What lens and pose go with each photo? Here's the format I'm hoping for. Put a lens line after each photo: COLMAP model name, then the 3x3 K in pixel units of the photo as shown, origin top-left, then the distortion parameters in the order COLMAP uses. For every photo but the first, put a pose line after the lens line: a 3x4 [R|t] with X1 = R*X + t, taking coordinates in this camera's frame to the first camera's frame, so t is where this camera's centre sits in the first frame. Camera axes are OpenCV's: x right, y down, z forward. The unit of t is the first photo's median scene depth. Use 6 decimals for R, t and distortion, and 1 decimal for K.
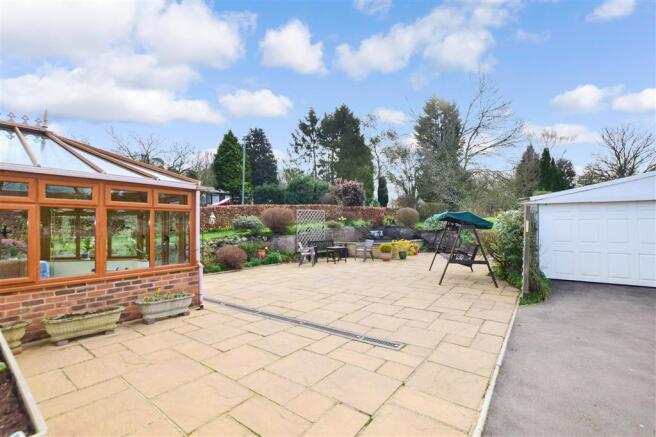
lens RADIAL K [[295.9, 0, 328.0], [0, 295.9, 218.5], [0, 0, 1]] dist [-0.000446, 0.000182]
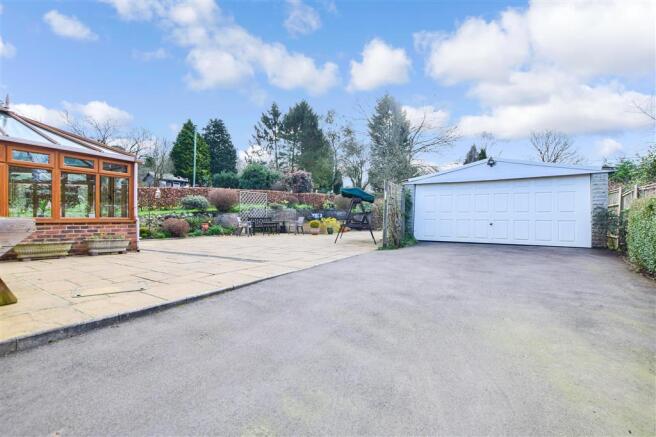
lens RADIAL K [[295.9, 0, 328.0], [0, 295.9, 218.5], [0, 0, 1]] dist [-0.000446, 0.000182]
pose [[0.995812, 0.013665, 0.090402, 0.102926], [-0.014939, 0.999798, 0.013434, 0.044085], [-0.090200, -0.014728, 0.995815, -0.135169]]
